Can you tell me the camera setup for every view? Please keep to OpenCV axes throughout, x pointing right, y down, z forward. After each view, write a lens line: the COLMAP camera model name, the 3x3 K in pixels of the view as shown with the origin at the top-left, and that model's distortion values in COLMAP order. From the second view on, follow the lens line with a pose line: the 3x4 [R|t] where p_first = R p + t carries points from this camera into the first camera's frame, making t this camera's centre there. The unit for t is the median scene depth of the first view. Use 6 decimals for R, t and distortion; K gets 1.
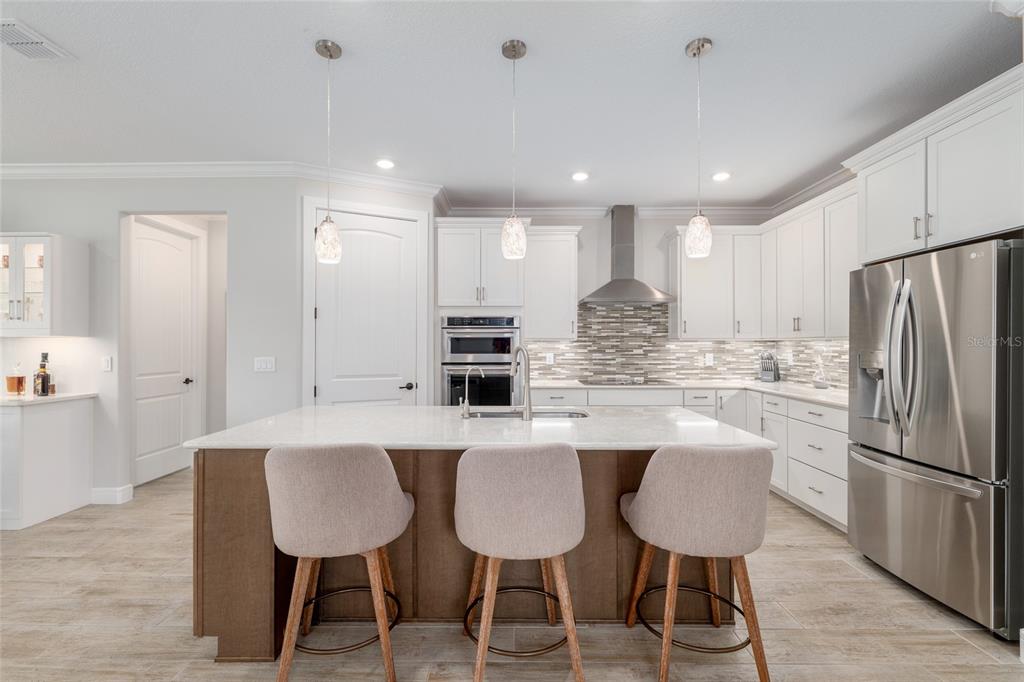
lens RADIAL K [[460.6, 0, 510.9], [0, 460.6, 341.2], [0, 0, 1]] dist [-0.003561, 0.000035]
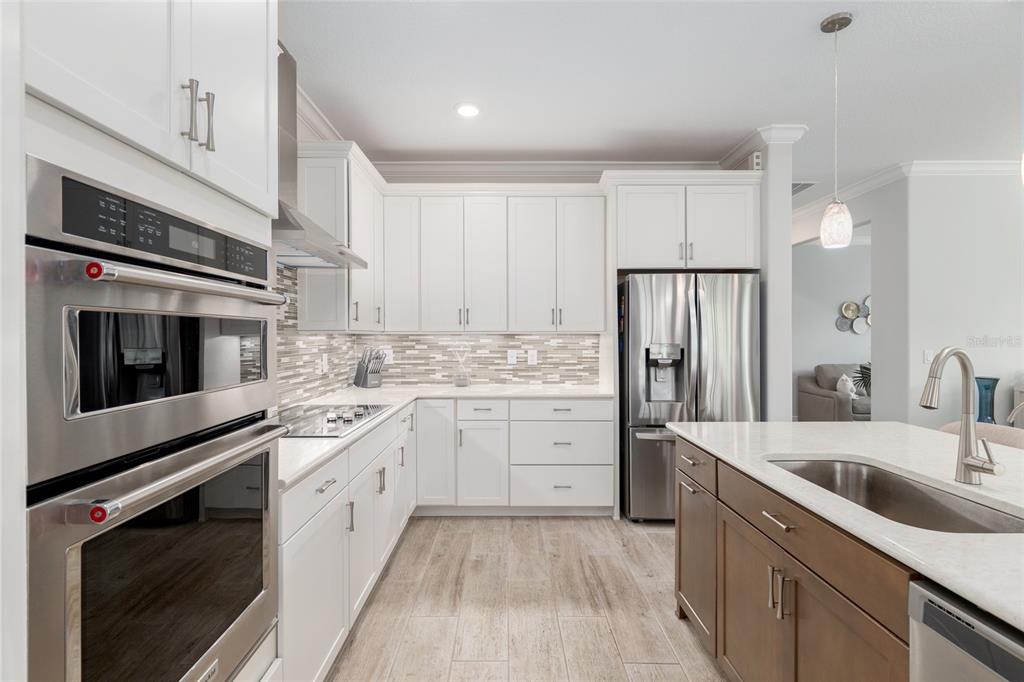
lens RADIAL K [[492.5, 0, 507.5], [0, 492.5, 339.5], [0, 0, 1]] dist [0.002127, 0.000110]
pose [[0.000178, -0.007536, 0.999972, -0.304224], [-0.003406, 0.999966, 0.007536, 0.000596], [-0.999994, -0.003407, 0.000152, 0.872066]]
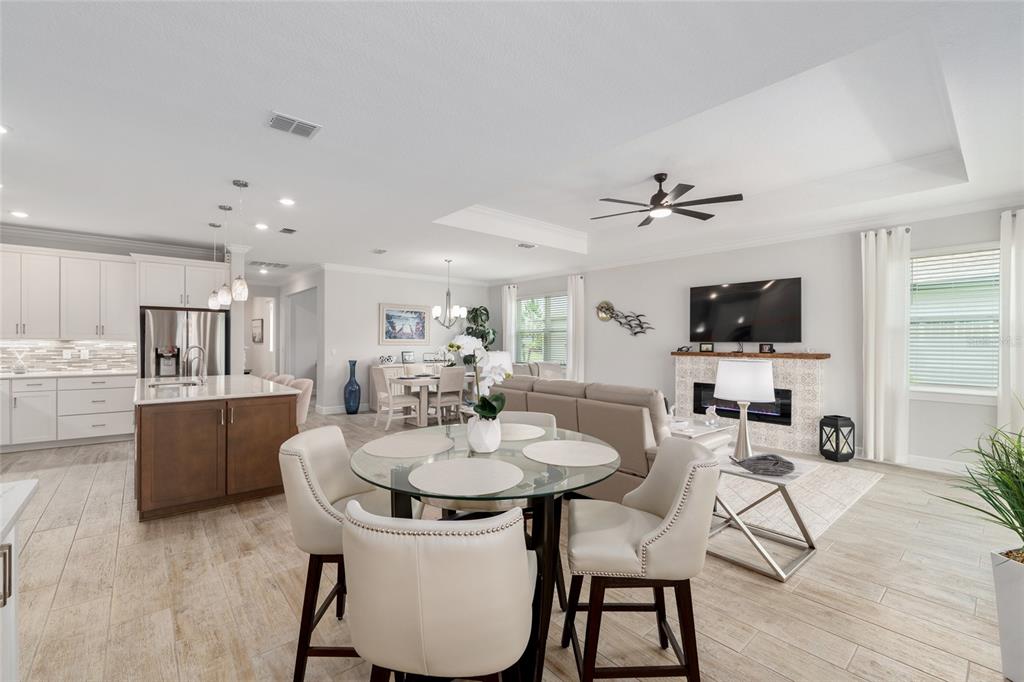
lens RADIAL K [[440.5, 0, 510.7], [0, 440.5, 341.4], [0, 0, 1]] dist [-0.006630, 0.000517]
pose [[-0.650412, -0.000737, 0.759581, -1.278063], [-0.008778, 0.999940, -0.006546, -0.001479], [-0.759530, -0.010925, -0.650380, 0.699447]]
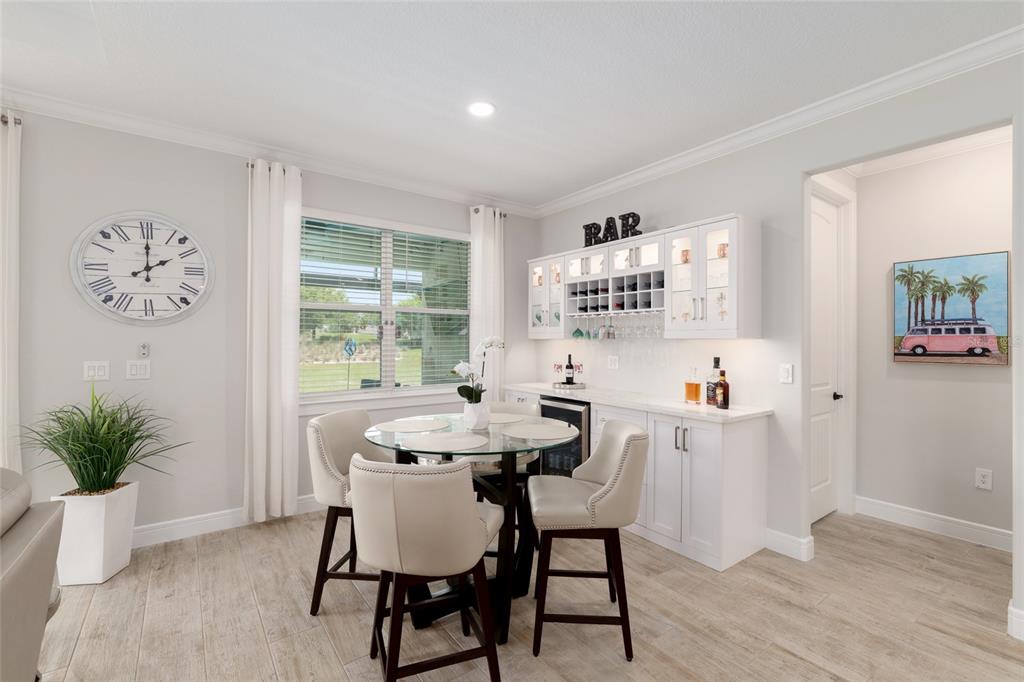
lens RADIAL K [[440.5, 0, 501.4], [0, 440.5, 337.0], [0, 0, 1]] dist [-0.006630, 0.000517]
pose [[0.576305, 0.003163, -0.817229, -0.490061], [0.000964, 0.999989, 0.004550, -0.014731], [0.817234, -0.003410, 0.576296, 0.160952]]
